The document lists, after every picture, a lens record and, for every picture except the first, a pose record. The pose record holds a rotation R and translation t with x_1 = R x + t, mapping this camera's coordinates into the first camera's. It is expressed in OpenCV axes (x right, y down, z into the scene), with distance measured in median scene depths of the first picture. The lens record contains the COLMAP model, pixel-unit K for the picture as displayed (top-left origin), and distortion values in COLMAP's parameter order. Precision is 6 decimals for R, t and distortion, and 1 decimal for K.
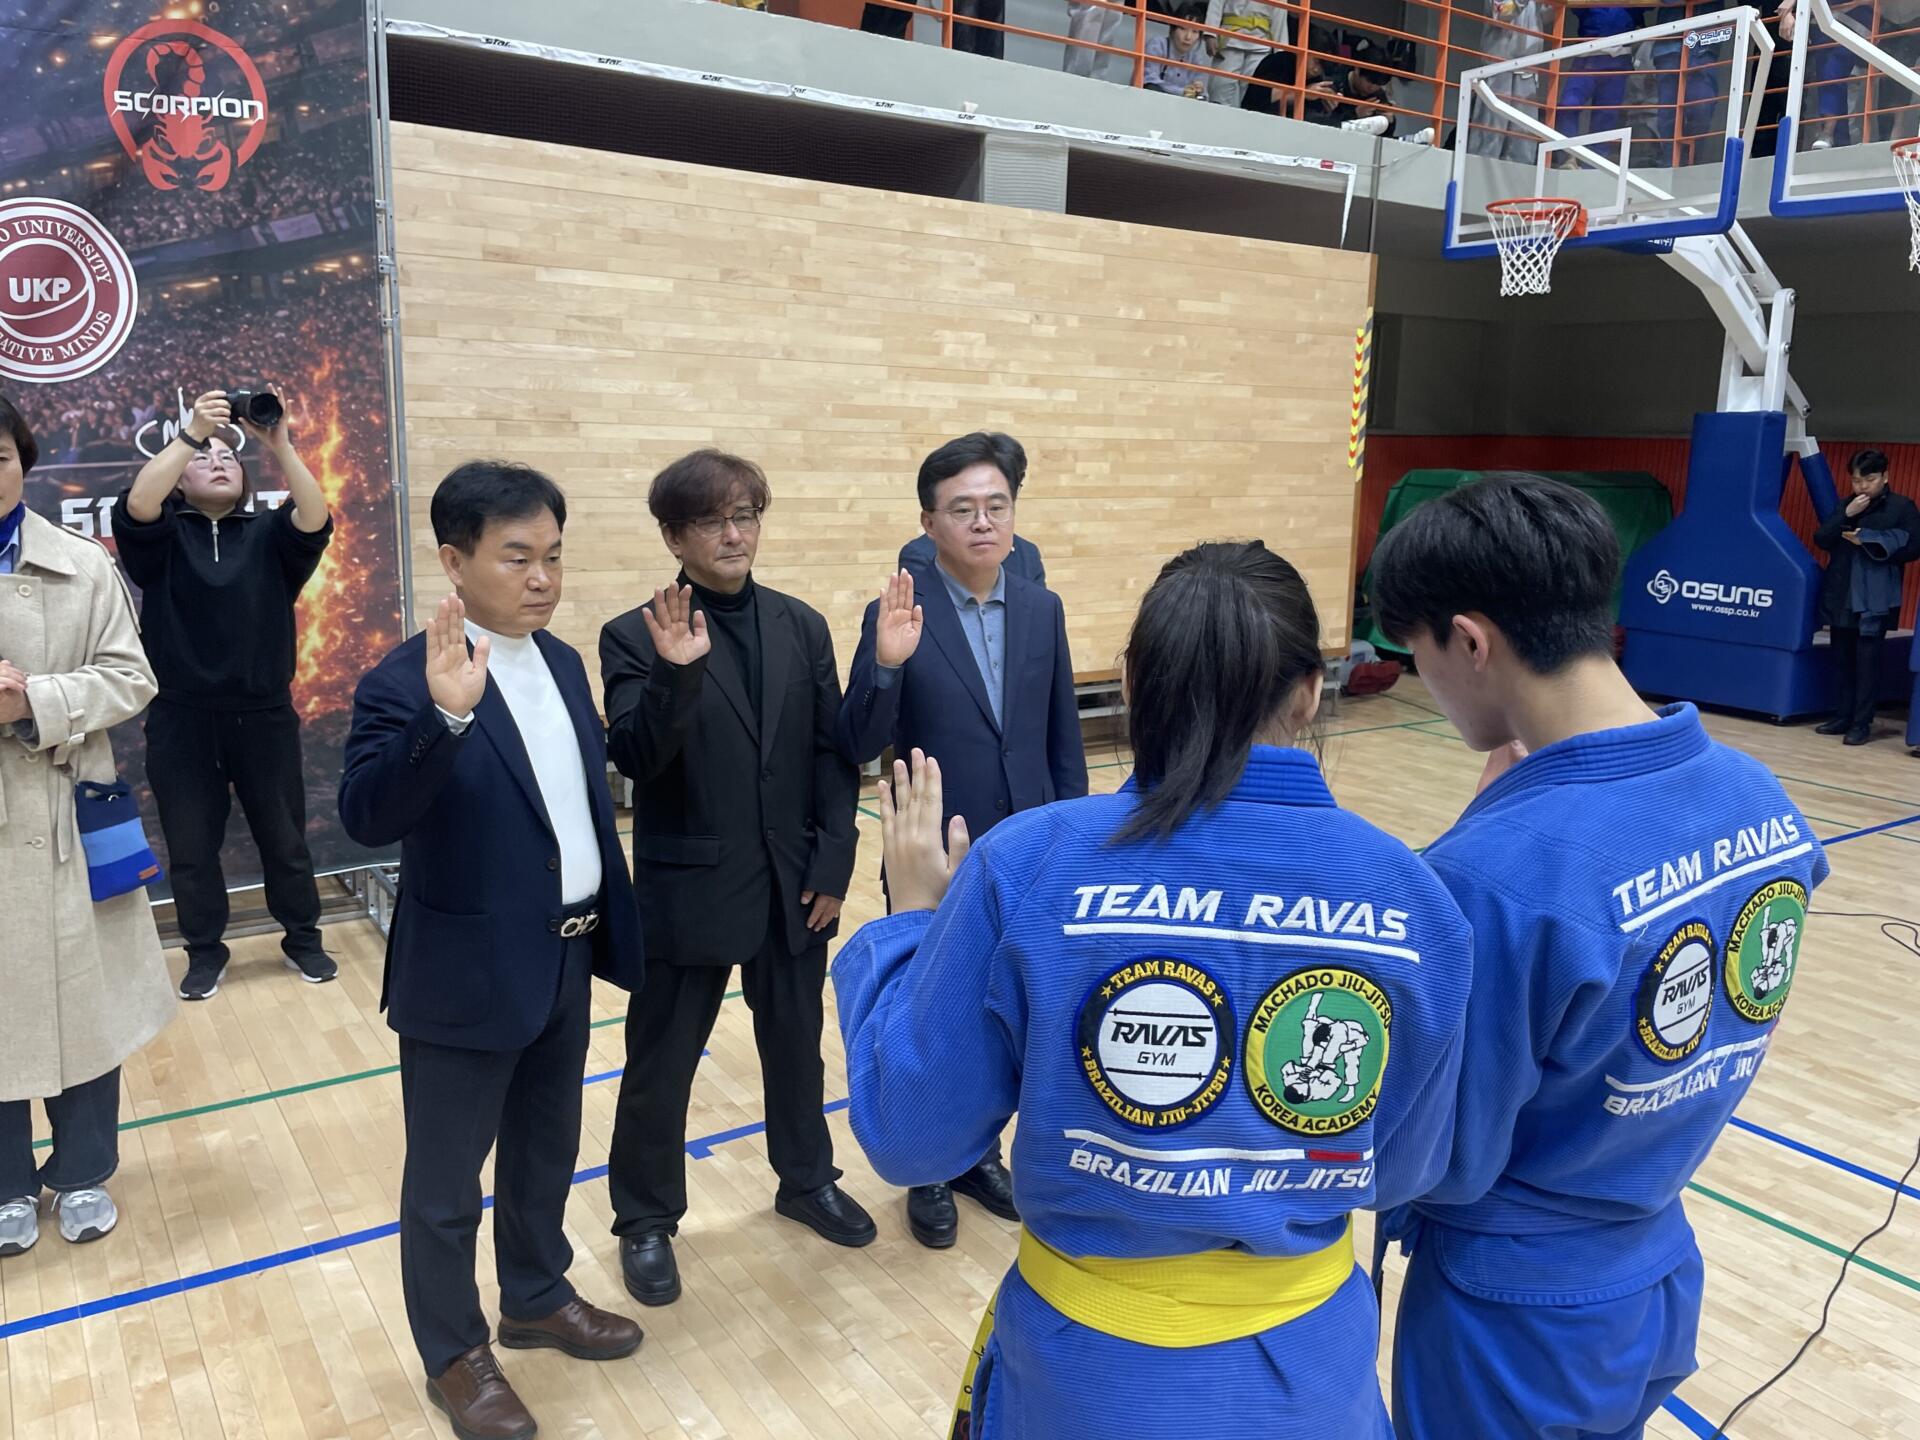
lens RADIAL K [[1476.5, 0, 983.5], [0, 1476.5, 704.6], [0, 0, 1]] dist [0.087390, -0.123513]
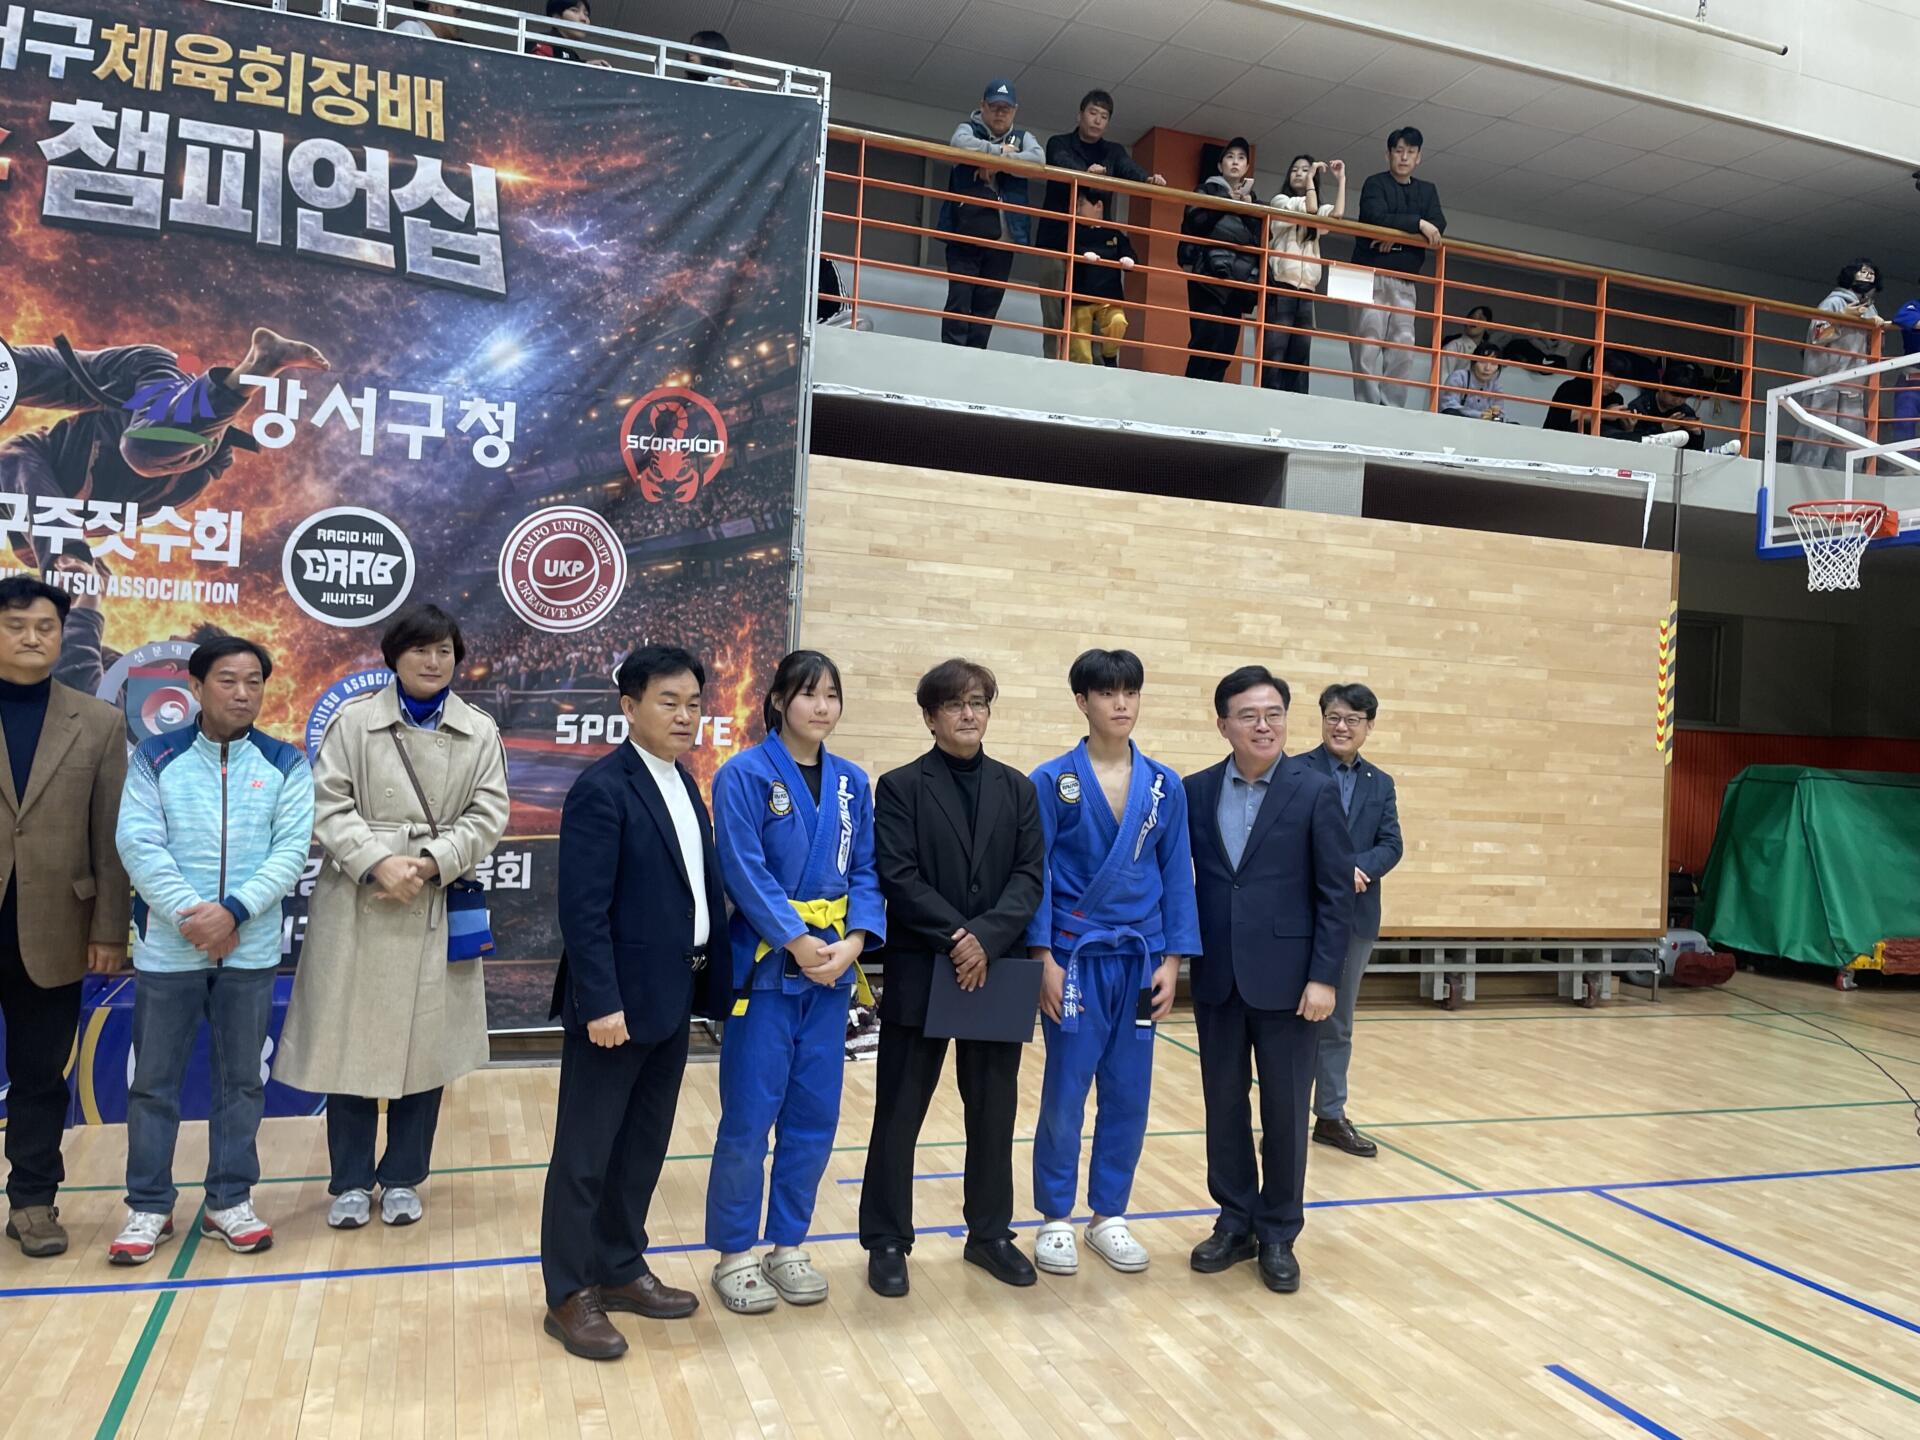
lens RADIAL K [[1476.5, 0, 961.3], [0, 1476.5, 696.2], [0, 0, 1]] dist [0.087390, -0.123513]
pose [[0.964798, 0.020616, -0.262181, 0.069146], [-0.075429, 0.976731, -0.200767, 0.062756], [0.251942, 0.213475, 0.943903, -0.137535]]
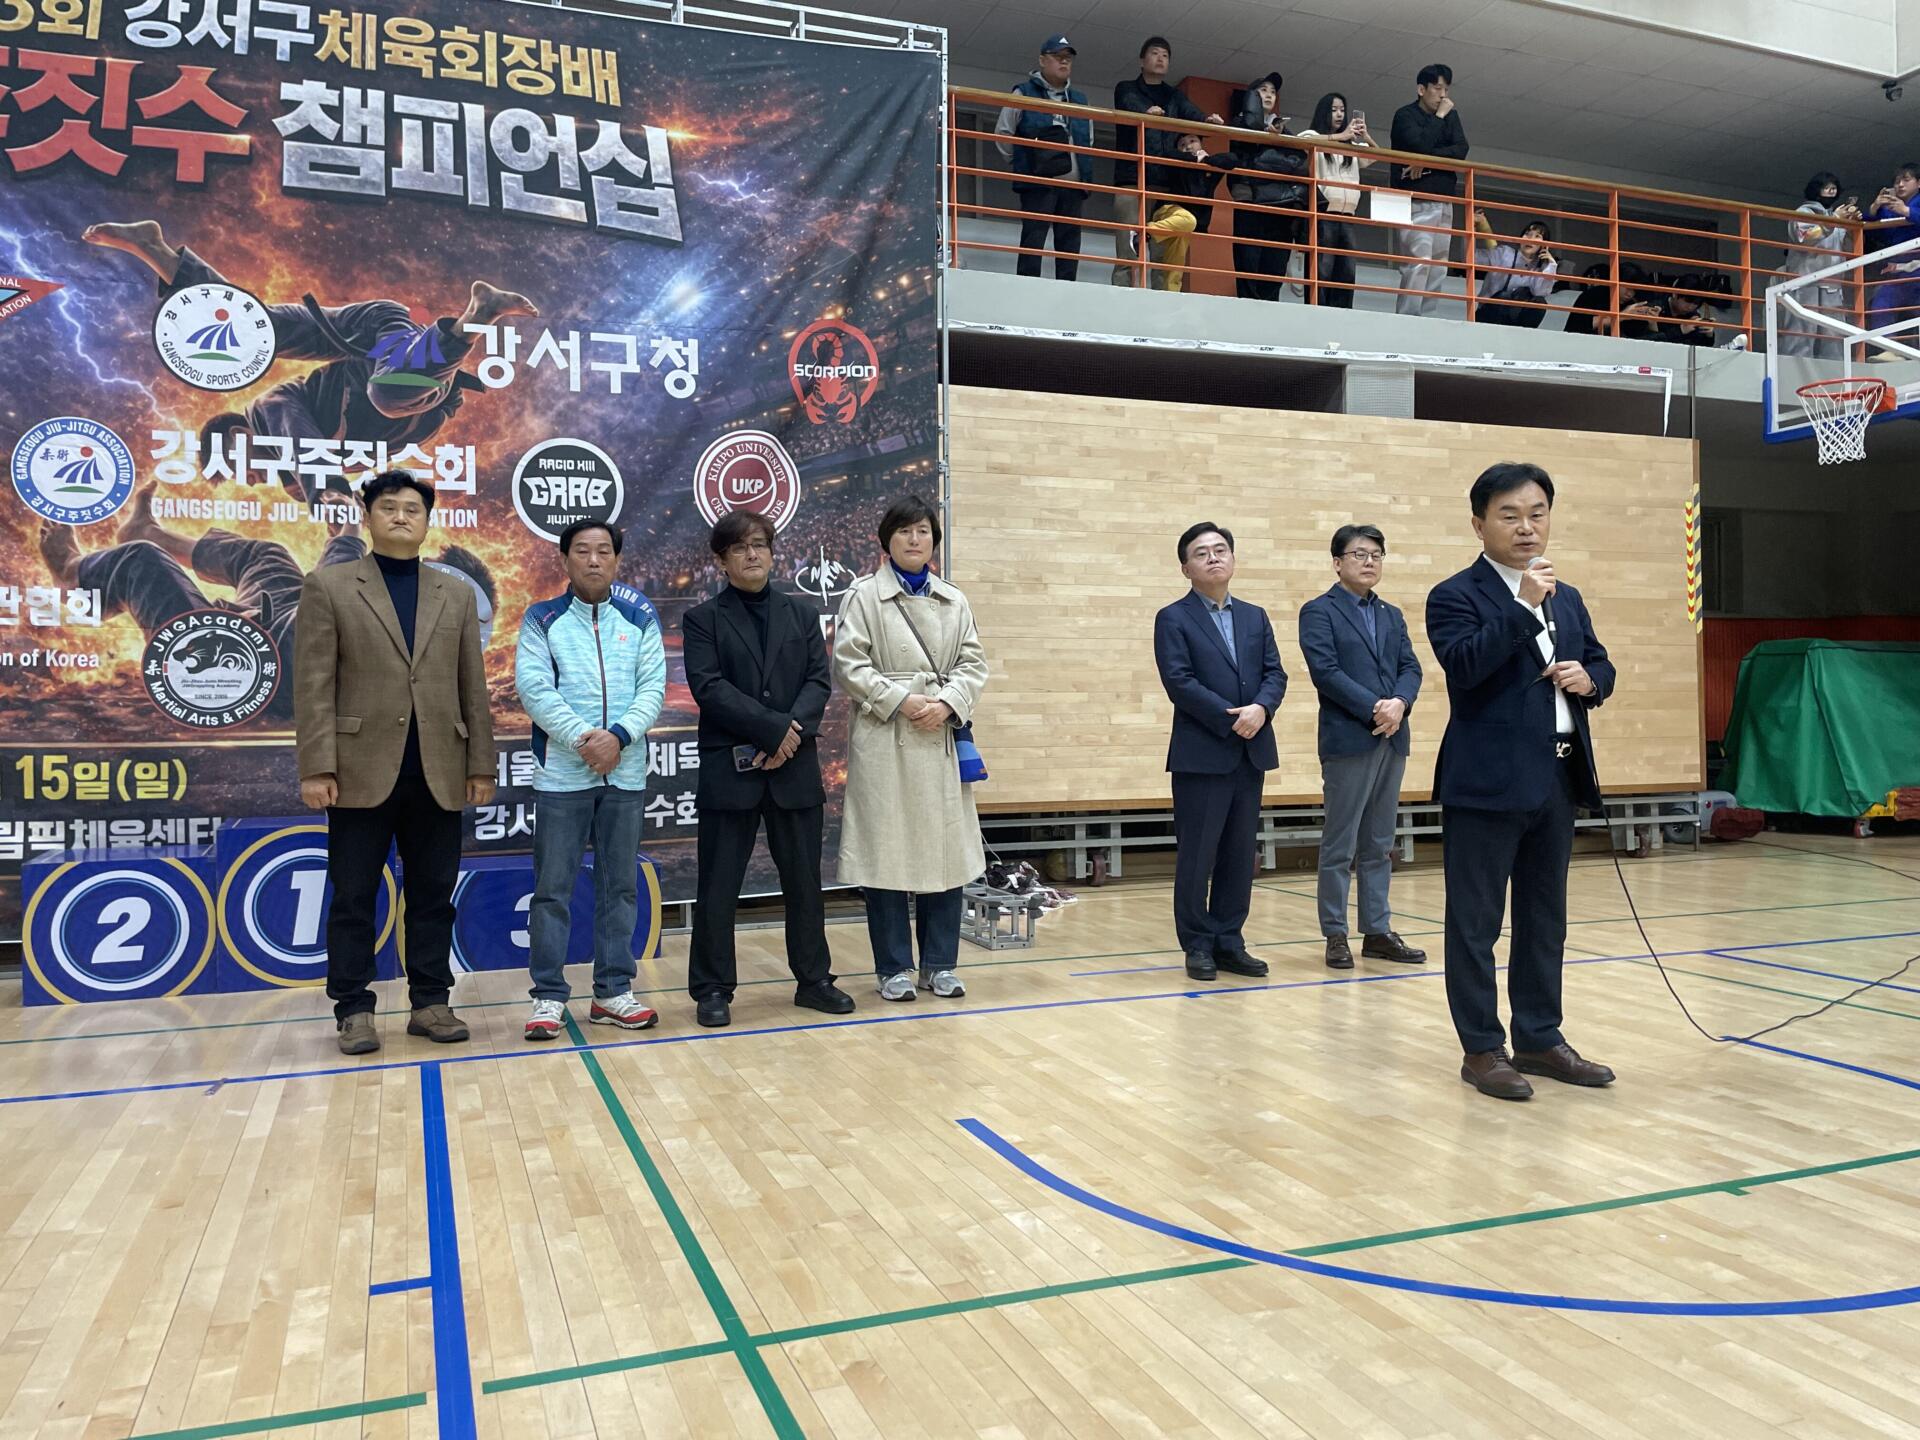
lens RADIAL K [[1476.5, 0, 957.1], [0, 1476.5, 713.1], [0, 0, 1]] dist [0.087390, -0.123513]
pose [[0.970180, -0.035876, -0.239717, -0.029346], [-0.009485, 0.982608, -0.185448, 0.164213], [0.242201, 0.182191, 0.952966, -0.265512]]
